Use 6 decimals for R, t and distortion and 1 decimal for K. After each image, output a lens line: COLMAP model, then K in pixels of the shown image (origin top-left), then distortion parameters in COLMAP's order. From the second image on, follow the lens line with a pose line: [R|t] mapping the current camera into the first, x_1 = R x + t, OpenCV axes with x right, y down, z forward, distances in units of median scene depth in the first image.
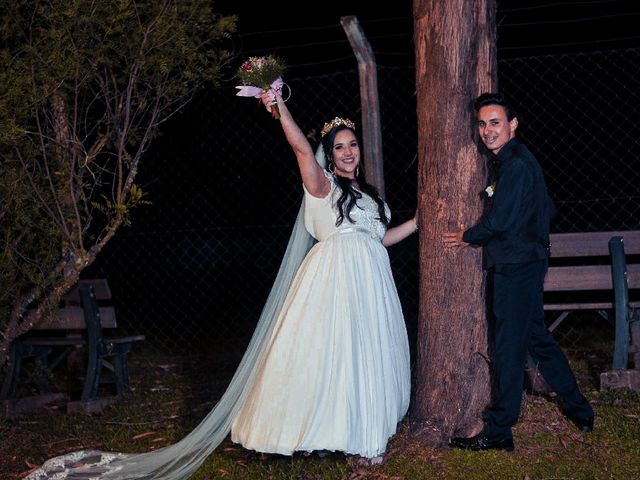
lens RADIAL K [[1613.5, 0, 320.0], [0, 1613.5, 240.0], [0, 0, 1]] dist [-0.052617, -0.080169]
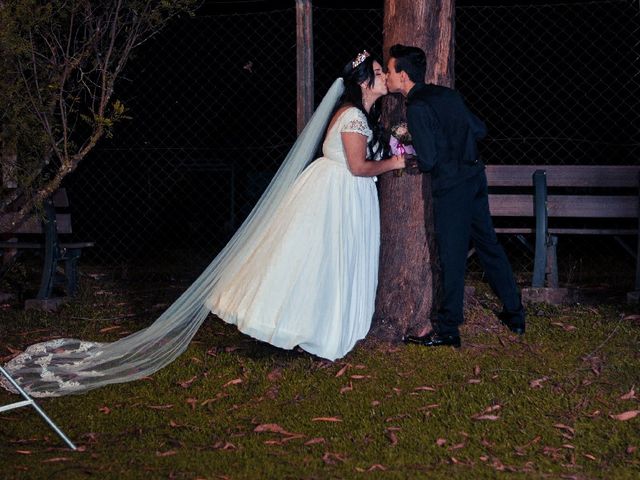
lens RADIAL K [[1613.5, 0, 320.0], [0, 1613.5, 240.0], [0, 0, 1]] dist [-0.052617, -0.080169]
pose [[0.992829, 0.044896, 0.110796, -0.095437], [-0.048702, 0.998304, 0.031889, 0.018938], [-0.109176, -0.037056, 0.993331, -0.114224]]
